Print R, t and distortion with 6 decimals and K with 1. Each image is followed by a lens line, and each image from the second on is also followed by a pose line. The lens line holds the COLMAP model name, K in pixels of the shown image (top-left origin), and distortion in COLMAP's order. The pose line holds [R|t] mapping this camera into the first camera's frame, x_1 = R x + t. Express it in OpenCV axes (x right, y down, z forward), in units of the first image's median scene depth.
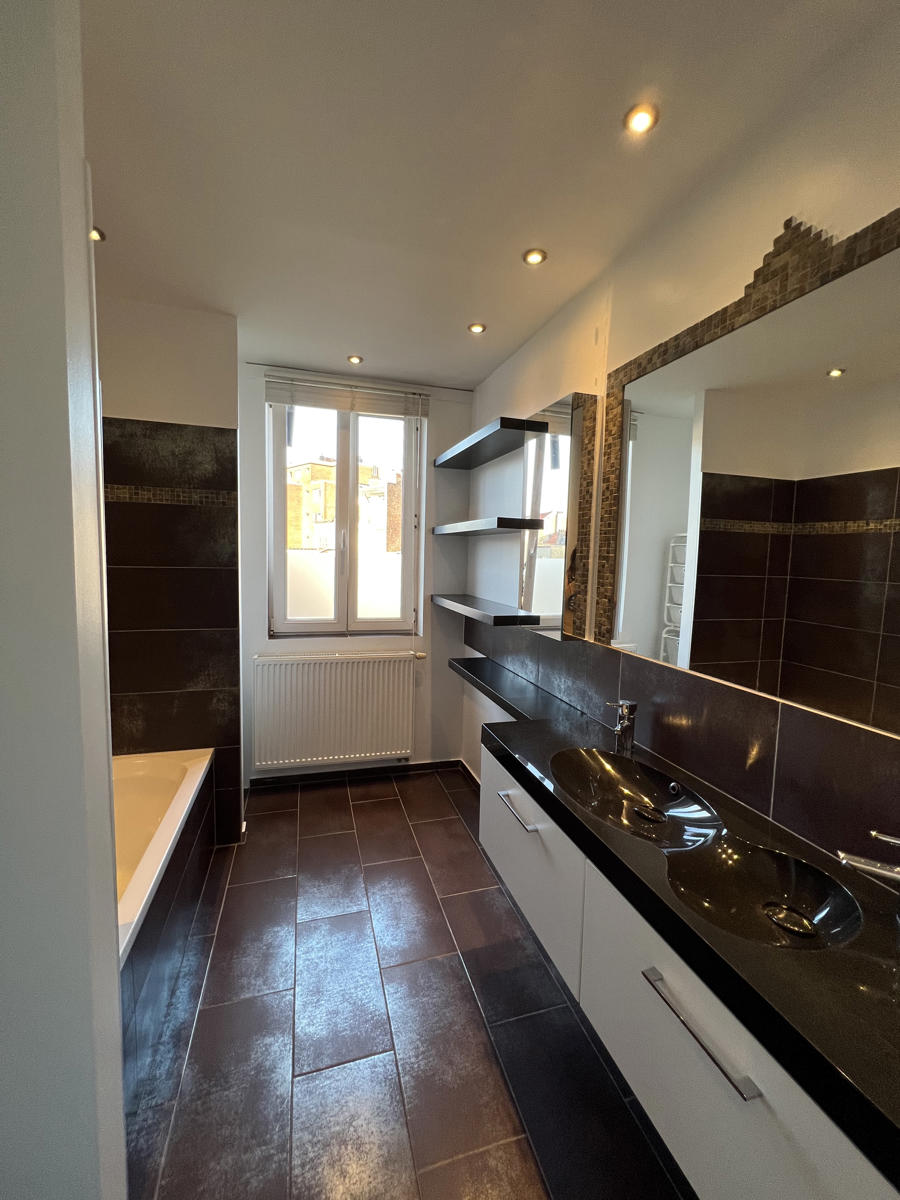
lens RADIAL K [[492.0, 0, 452.5], [0, 492.0, 600.2], [0, 0, 1]] dist [-0.002281, 0.000906]
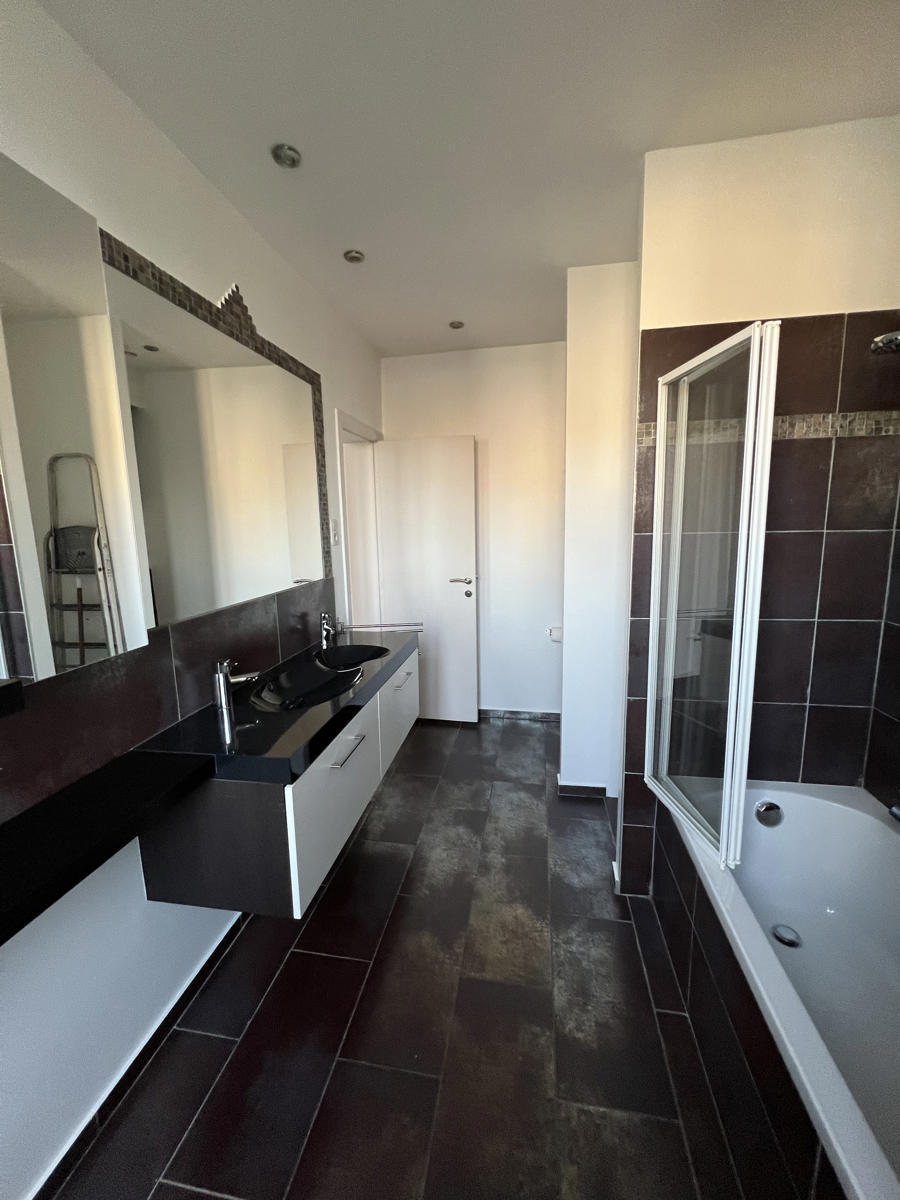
lens RADIAL K [[480.5, 0, 453.7], [0, 480.5, 597.0], [0, 0, 1]] dist [-0.000774, 0.001722]
pose [[-0.890898, -0.078774, 0.447320, -0.580122], [0.039481, 0.967687, 0.249044, -0.161131], [-0.452484, 0.239533, -0.859001, 1.940499]]
